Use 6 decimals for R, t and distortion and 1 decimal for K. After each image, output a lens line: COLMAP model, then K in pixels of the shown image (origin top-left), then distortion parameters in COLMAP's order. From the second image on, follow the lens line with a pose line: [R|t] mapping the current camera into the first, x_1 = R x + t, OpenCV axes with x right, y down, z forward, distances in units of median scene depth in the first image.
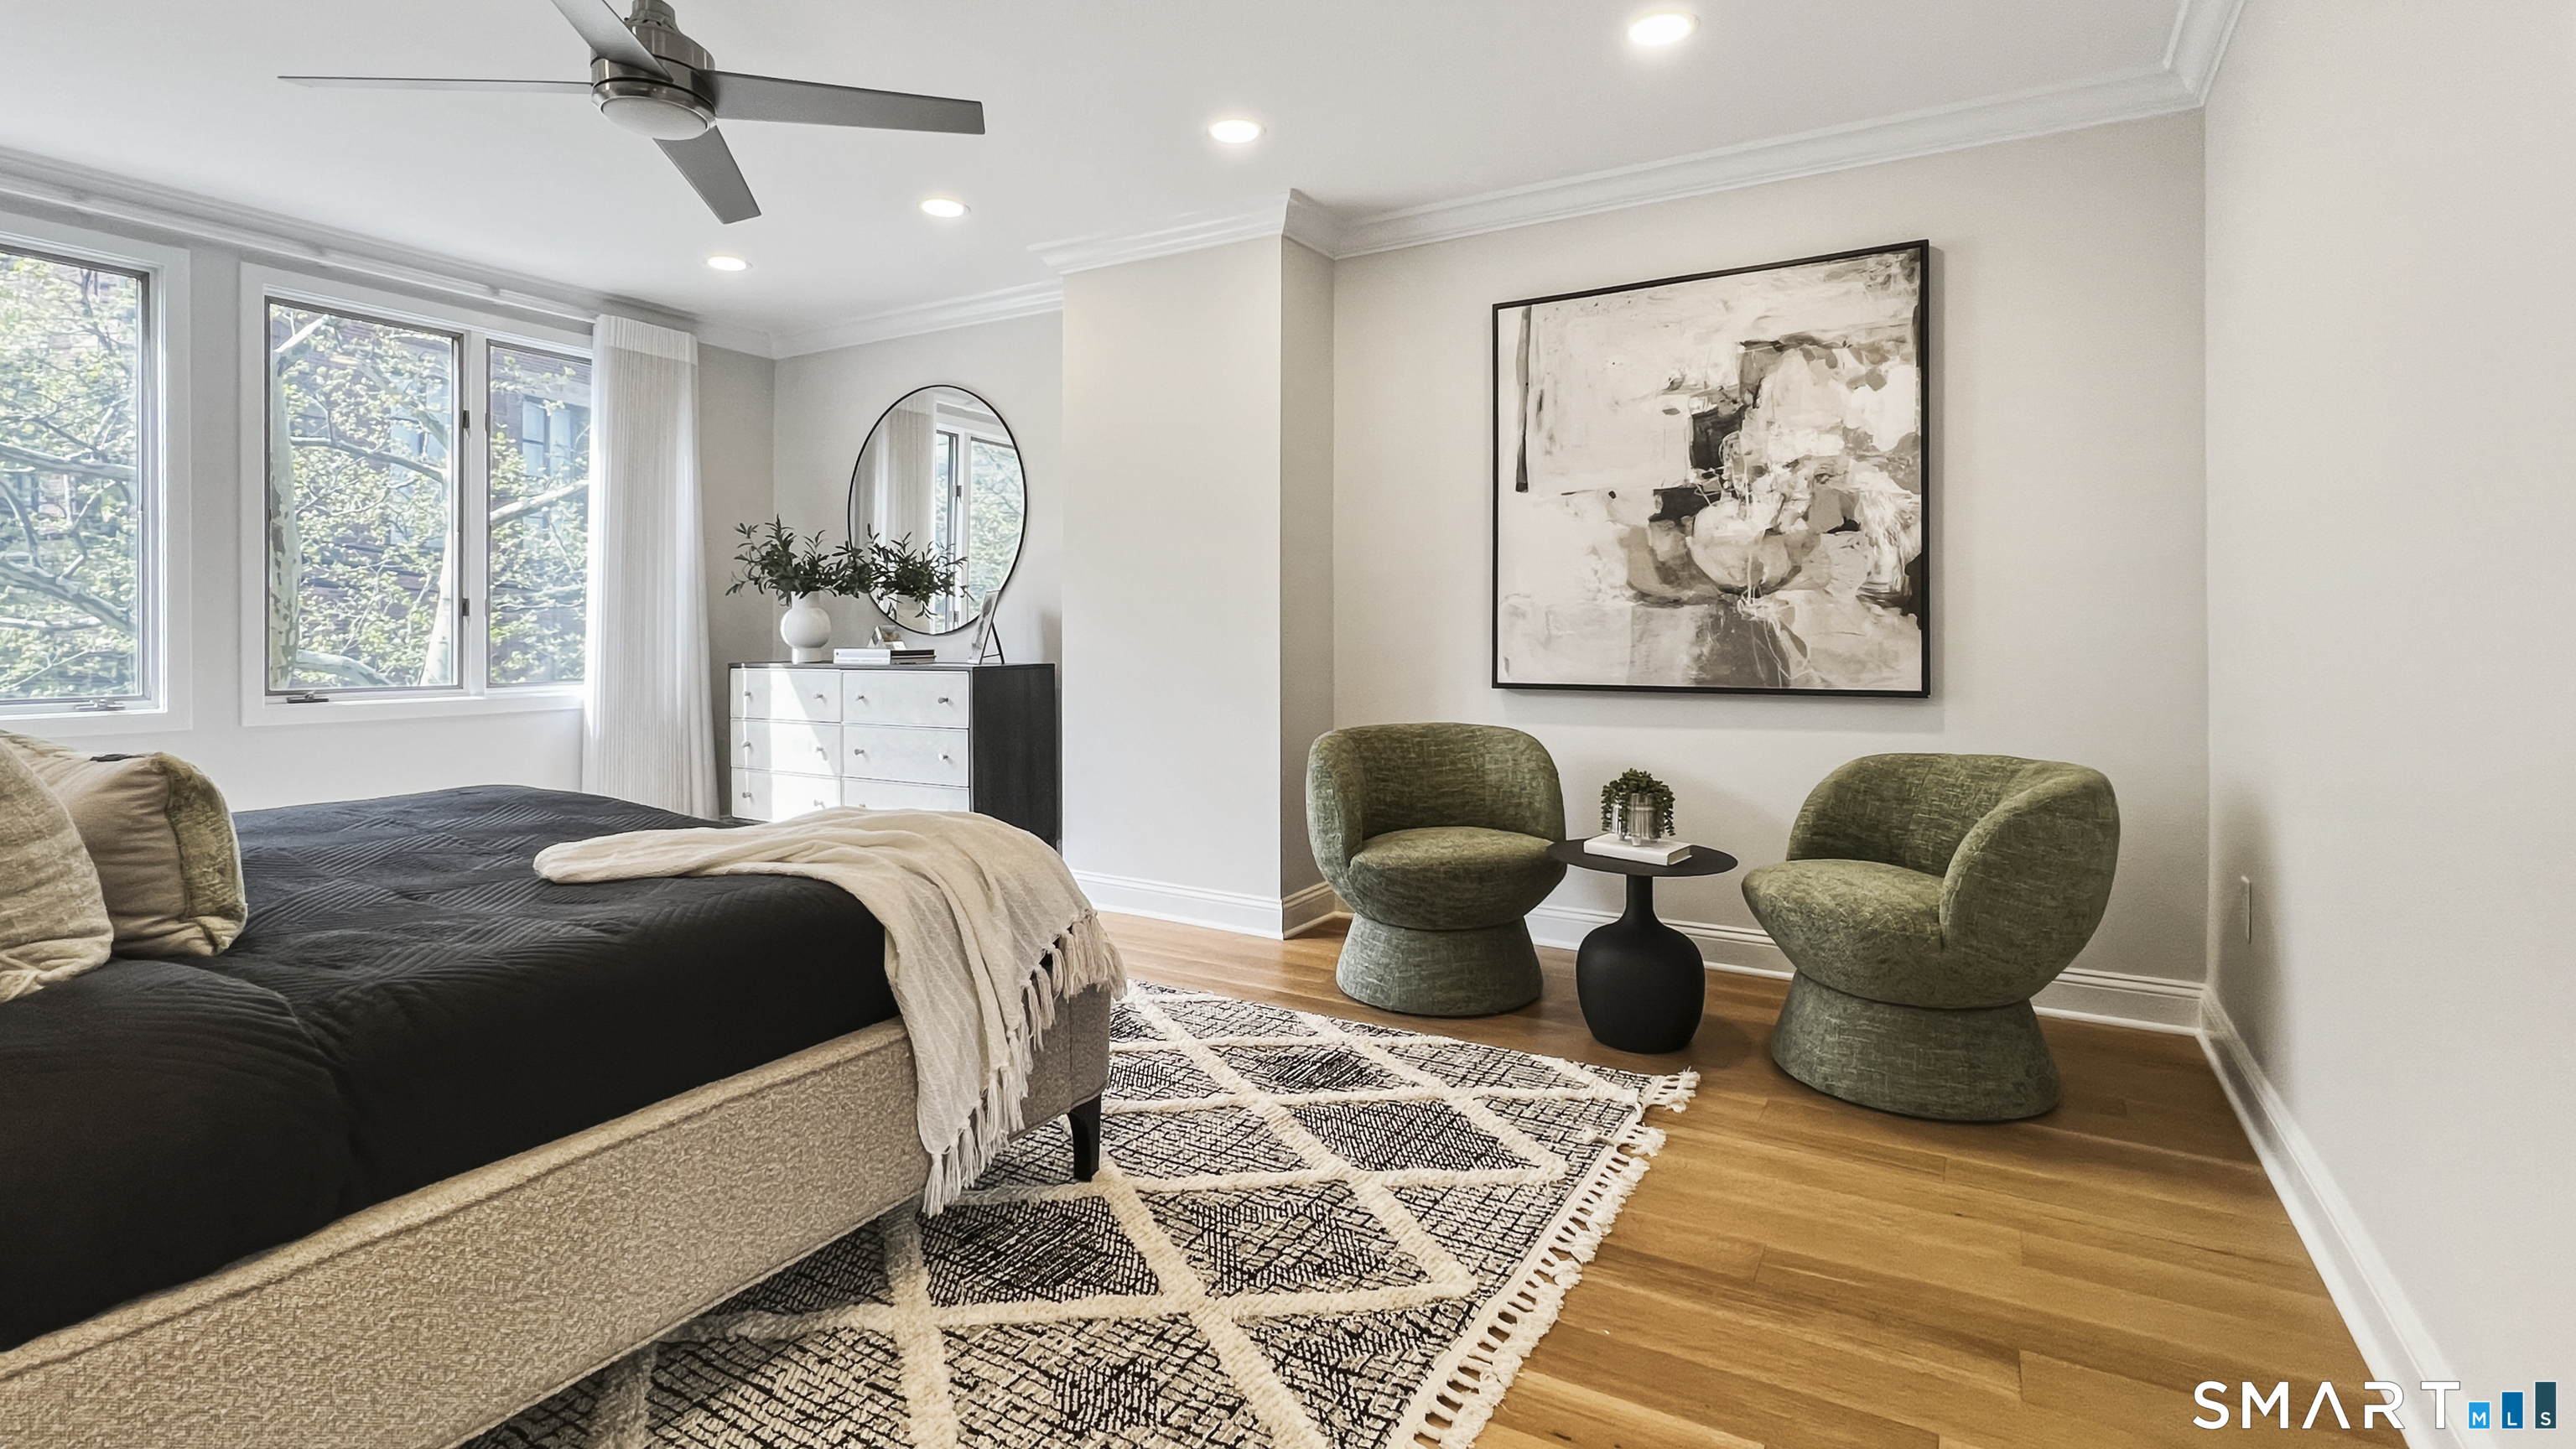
lens RADIAL K [[1232.0, 0, 1275.4], [0, 1232.0, 643.9], [0, 0, 1]] dist [0.005364, -0.000297]
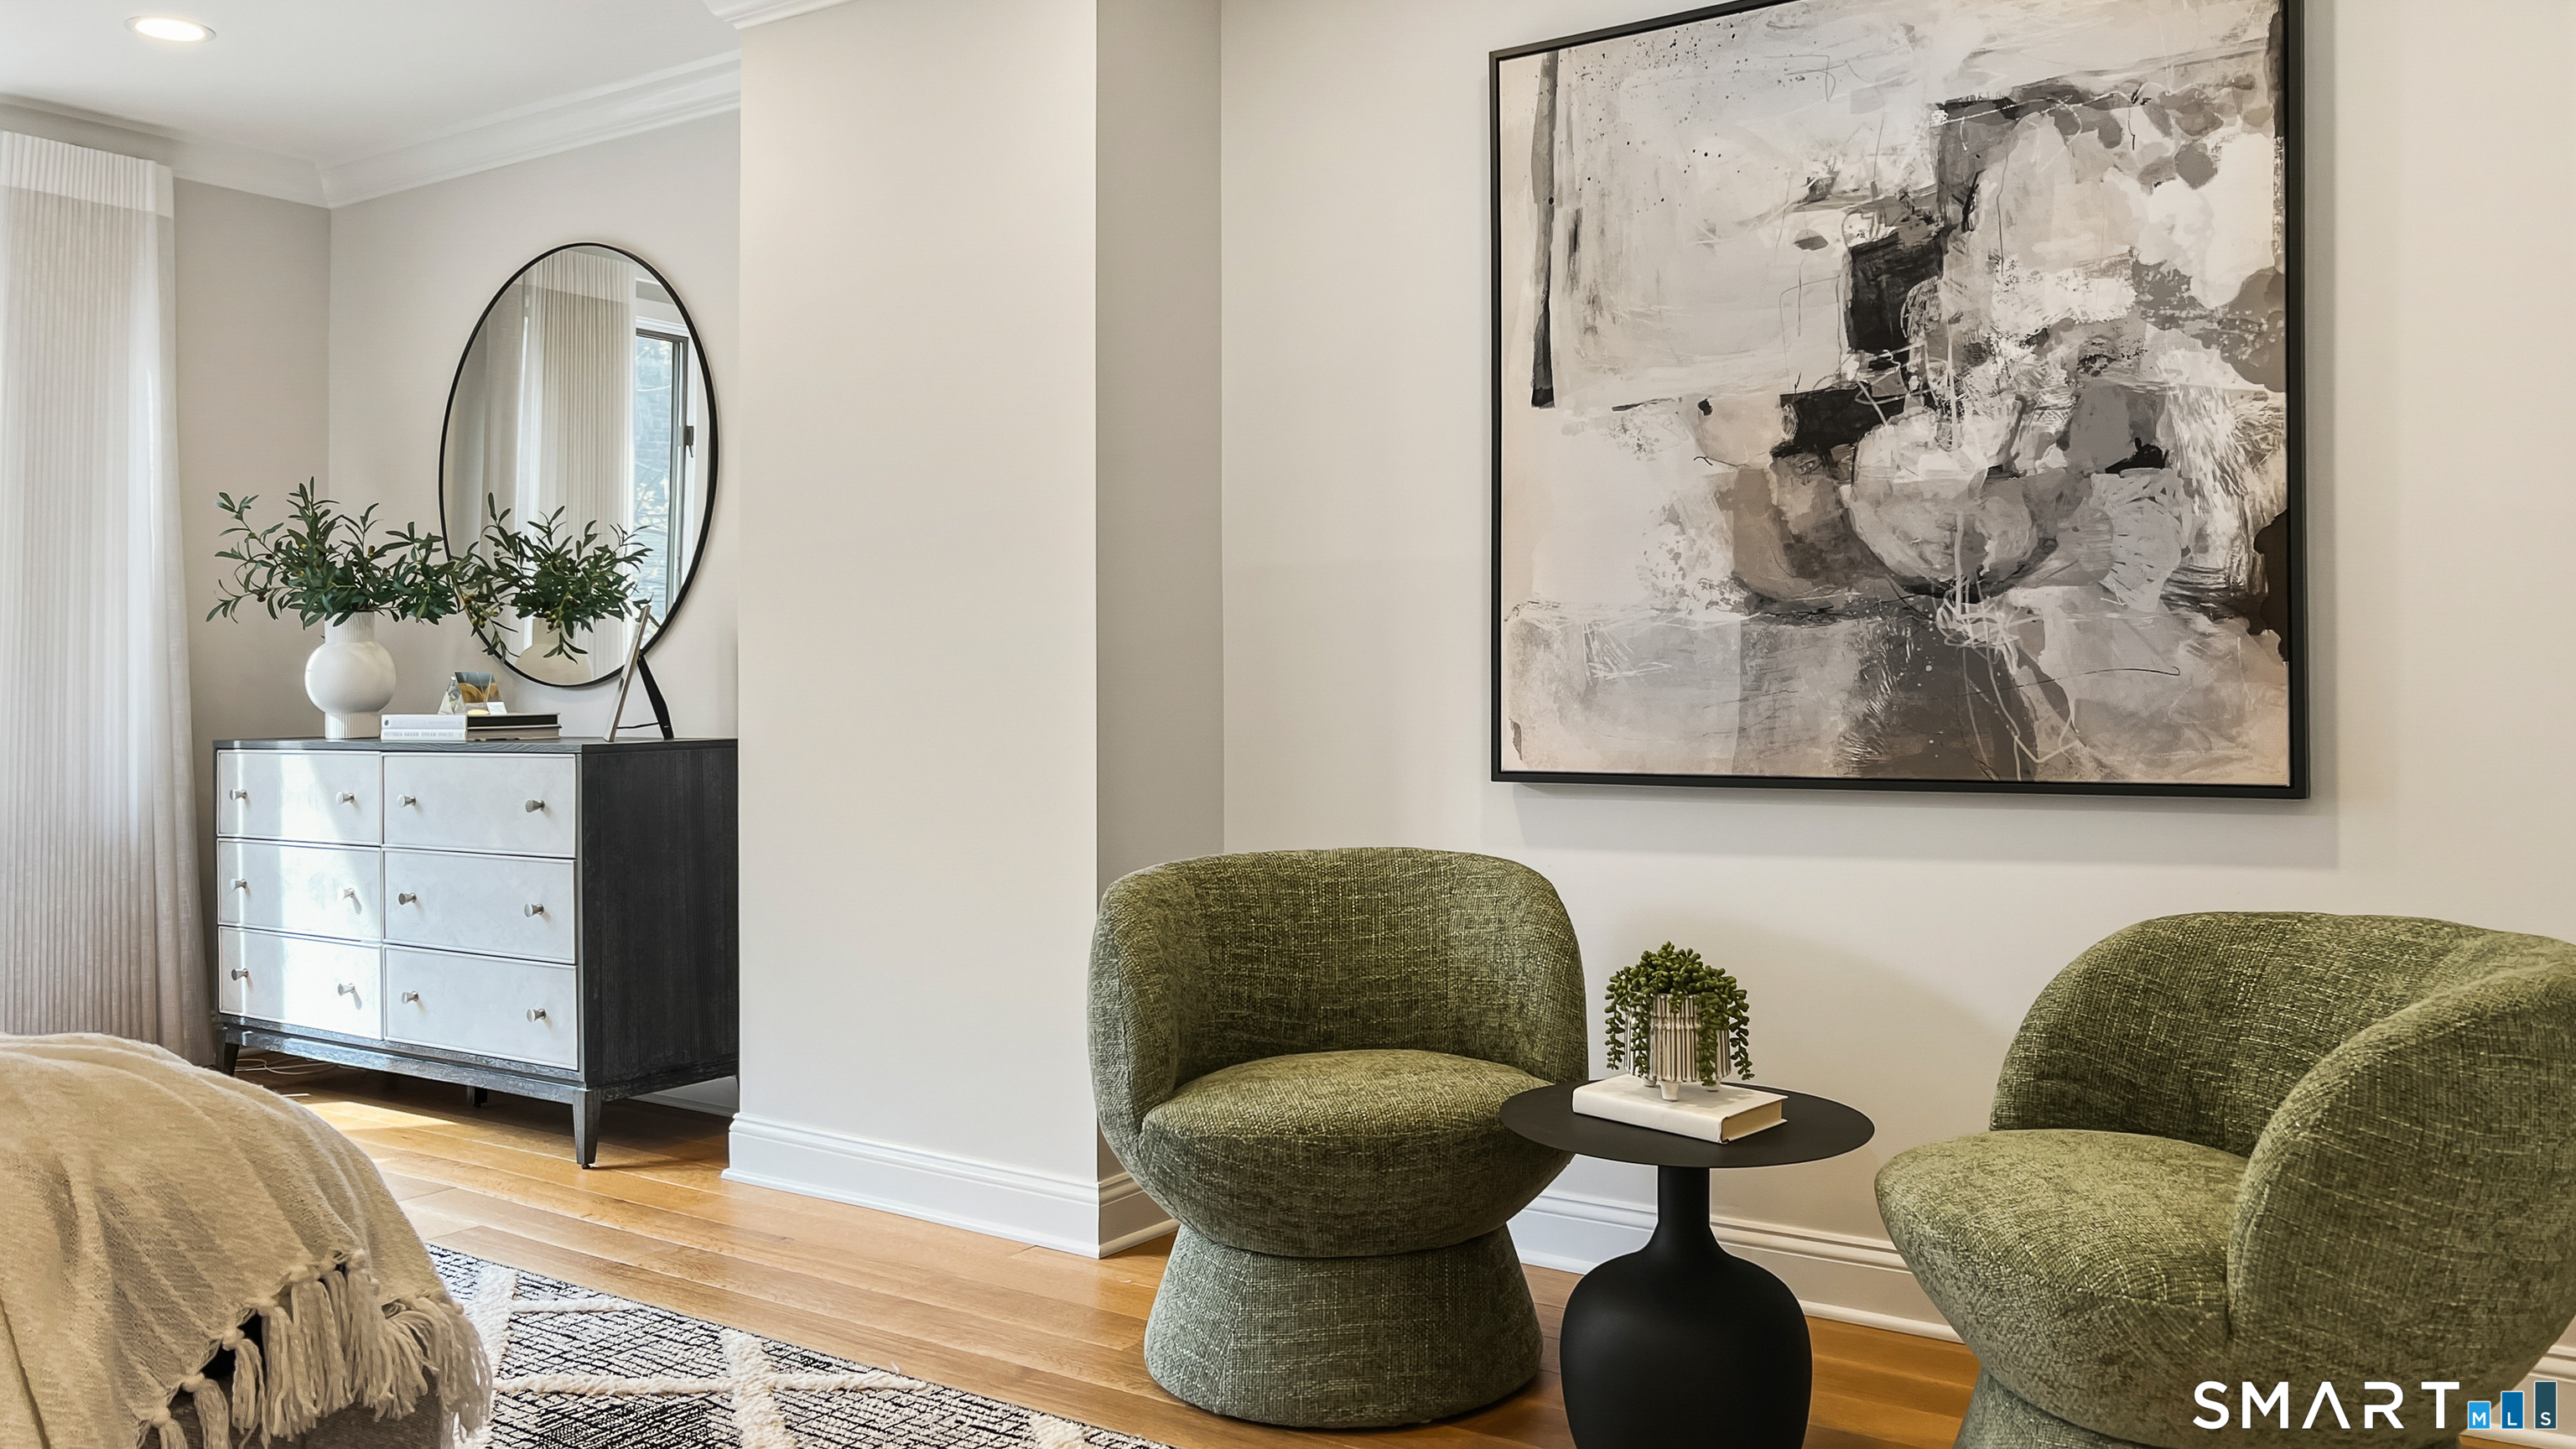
lens RADIAL K [[2081.2, 0, 1251.4], [0, 2081.2, 683.6], [0, 0, 1]] dist [0.002957, 0.015759]
pose [[0.997613, -0.007717, -0.068621, 0.152866], [0.007153, 0.999939, -0.008467, 0.001323], [0.068682, 0.007956, 0.997607, 0.122583]]
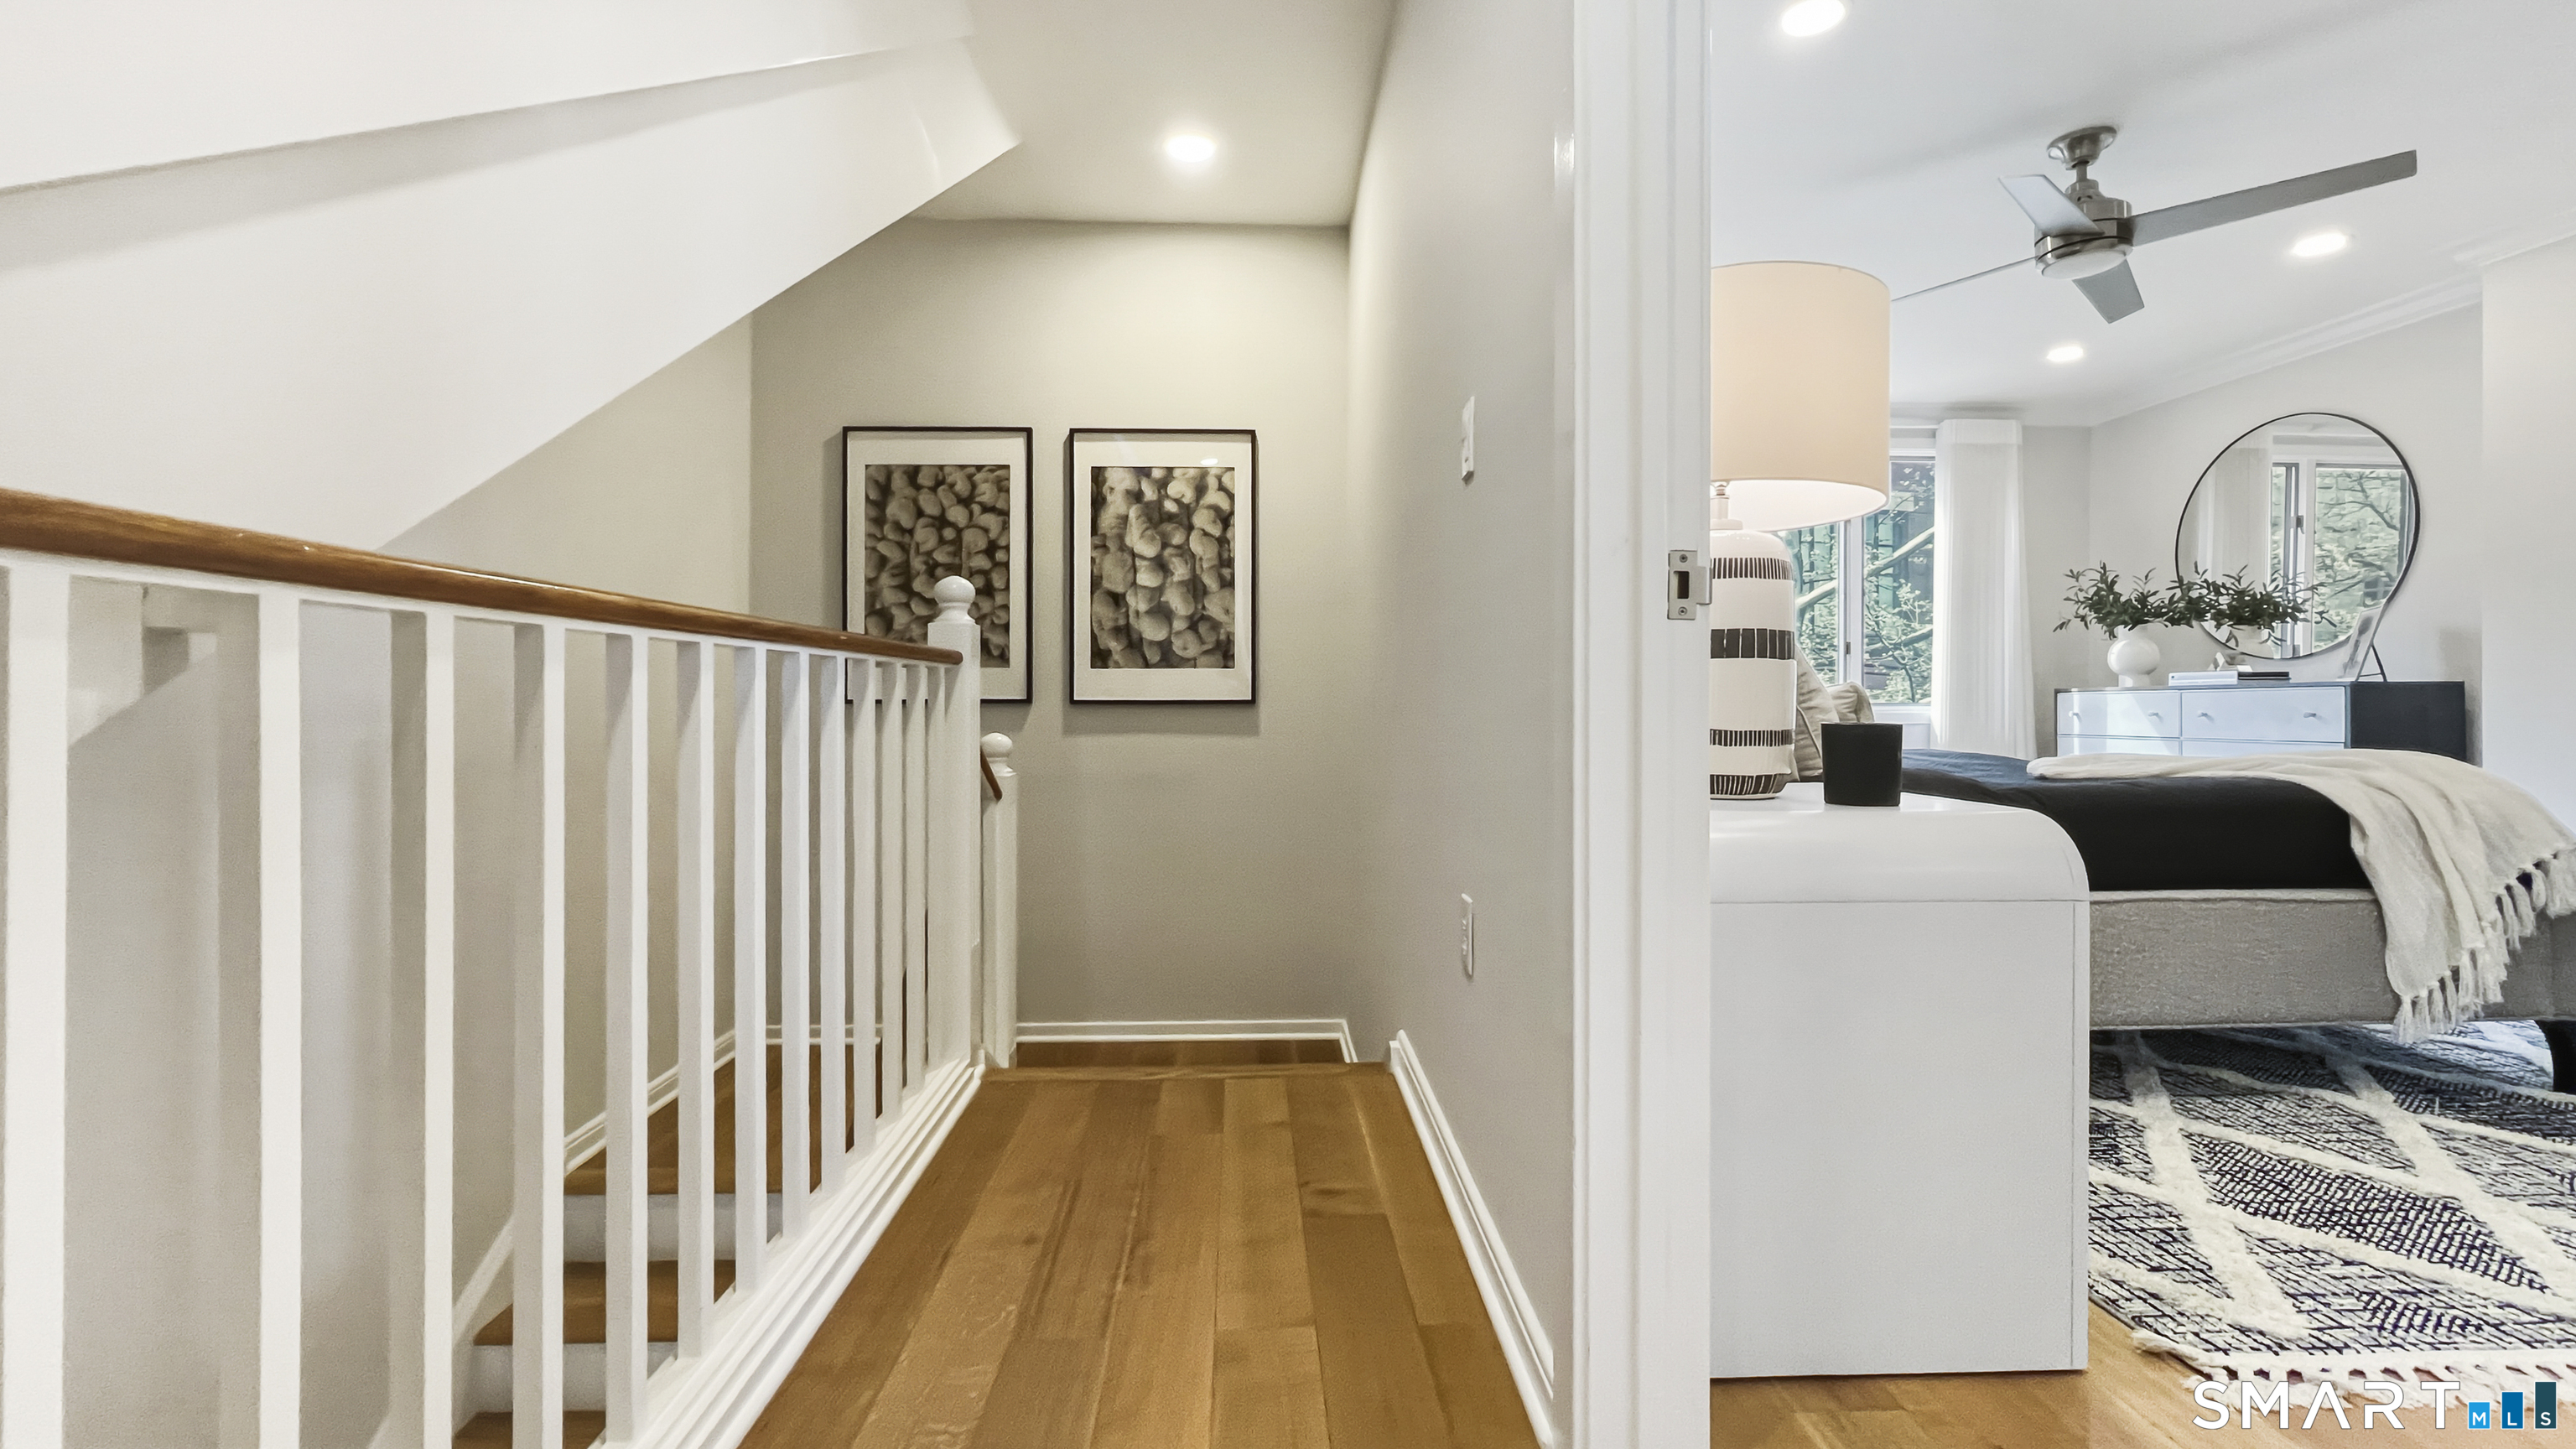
lens RADIAL K [[1058.1, 0, 1276.2], [0, 1058.1, 707.7], [0, 0, 1]] dist [-0.002072, 0.001089]
pose [[0.545679, 0.001732, -0.837993, 0.003904], [-0.002717, 0.999996, 0.000298, 0.055929], [0.837990, 0.002114, 0.545682, -0.298387]]
